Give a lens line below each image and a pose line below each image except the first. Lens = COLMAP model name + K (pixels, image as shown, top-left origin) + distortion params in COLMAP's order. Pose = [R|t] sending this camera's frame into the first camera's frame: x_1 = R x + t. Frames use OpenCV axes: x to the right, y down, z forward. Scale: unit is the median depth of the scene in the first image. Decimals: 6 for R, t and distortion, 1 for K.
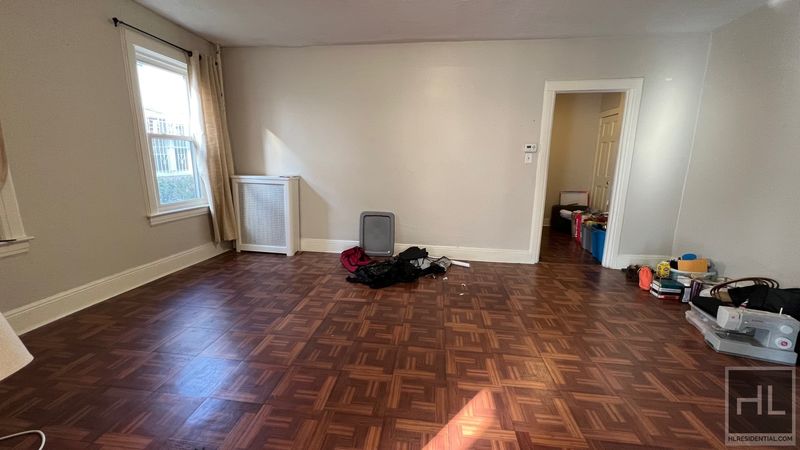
lens RADIAL K [[320.1, 0, 399.3], [0, 320.1, 221.7], [0, 0, 1]] dist [-0.000375, -0.000166]
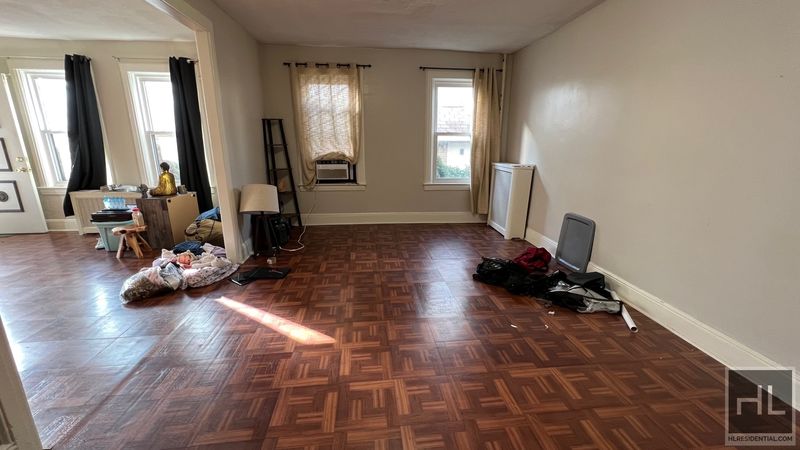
lens RADIAL K [[320.1, 0, 399.3], [0, 320.1, 221.7], [0, 0, 1]] dist [-0.000375, -0.000166]
pose [[0.226842, 0.221375, -0.948439, 0.626125], [-0.184856, 0.965909, 0.181240, -0.083679], [0.956228, 0.134211, 0.260031, 0.382754]]
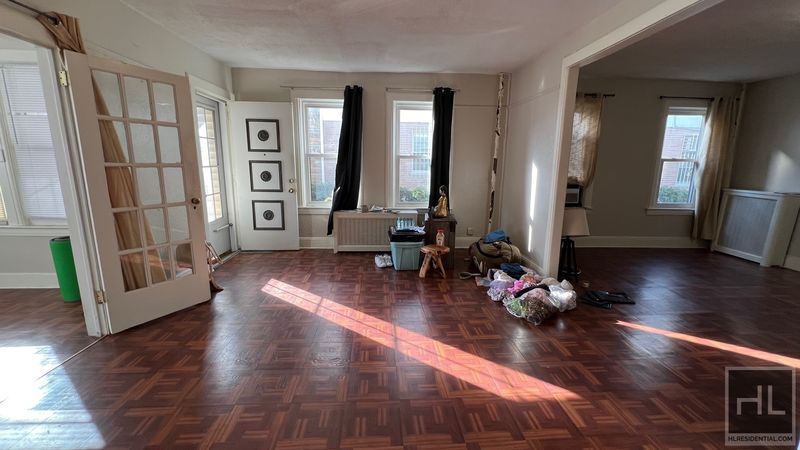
lens RADIAL K [[316.4, 0, 399.5], [0, 316.4, 223.2], [0, 0, 1]] dist [-0.000841, -0.000145]
pose [[0.182176, 0.175155, -0.967539, 0.462845], [-0.195966, 0.970733, 0.138835, 0.062729], [0.963540, 0.164312, 0.211169, -0.453546]]
